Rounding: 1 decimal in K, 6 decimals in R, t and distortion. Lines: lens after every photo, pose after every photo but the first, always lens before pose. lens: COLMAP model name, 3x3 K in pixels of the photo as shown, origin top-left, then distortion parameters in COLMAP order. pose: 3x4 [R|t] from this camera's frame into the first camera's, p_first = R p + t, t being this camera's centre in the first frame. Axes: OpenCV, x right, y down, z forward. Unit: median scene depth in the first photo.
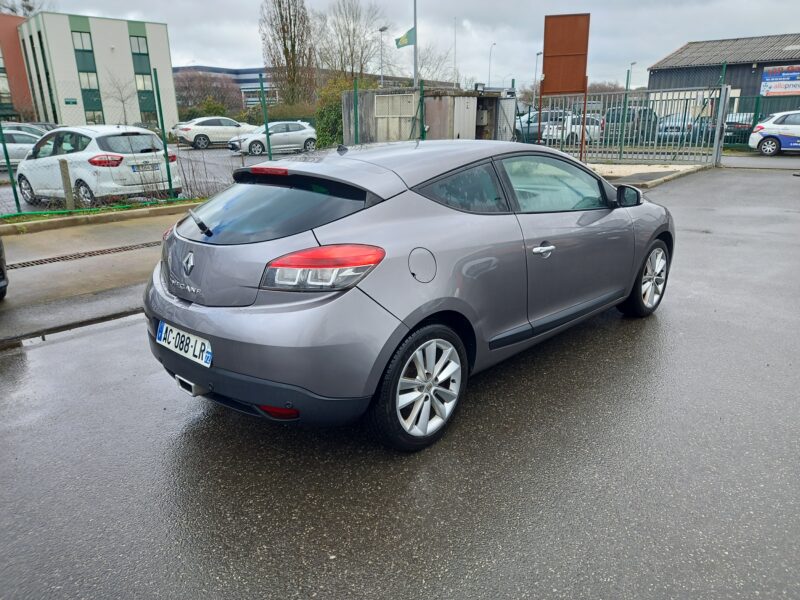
lens RADIAL K [[582.6, 0, 403.5], [0, 582.6, 296.6], [0, 0, 1]] dist [0.084803, -0.076278]
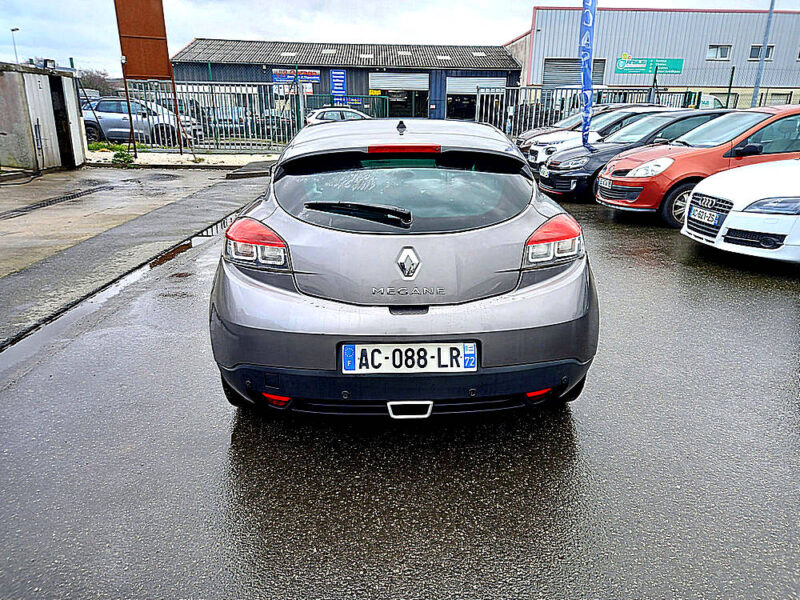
lens RADIAL K [[582.6, 0, 403.5], [0, 582.6, 296.6], [0, 0, 1]] dist [0.084803, -0.076278]
pose [[0.709230, -0.190658, 0.678707, -0.867757], [0.183053, 0.979519, 0.083874, -0.072321], [-0.680797, 0.064754, 0.729604, 0.379559]]
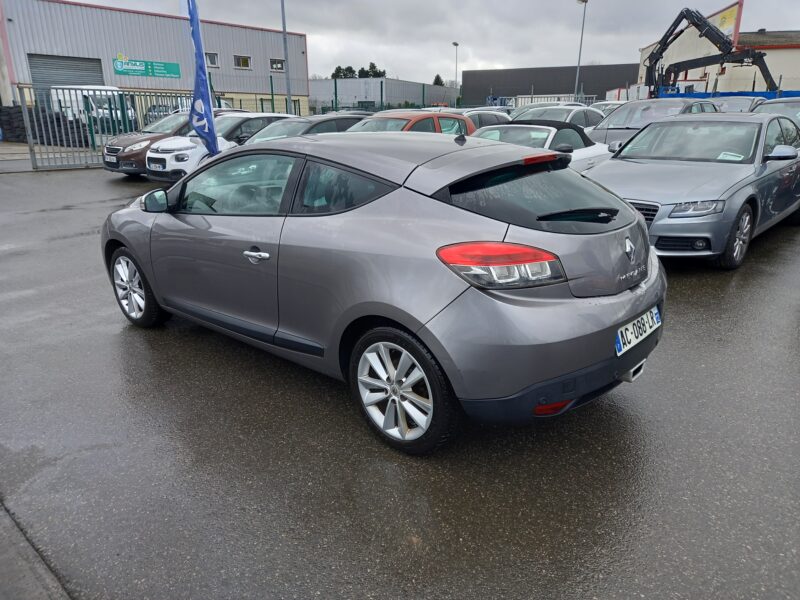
lens RADIAL K [[582.6, 0, 403.5], [0, 582.6, 296.6], [0, 0, 1]] dist [0.084803, -0.076278]
pose [[-0.030337, -0.281369, 0.959120, -1.236351], [0.292758, 0.914979, 0.277679, -0.346573], [-0.955705, 0.289213, 0.054615, 1.238360]]
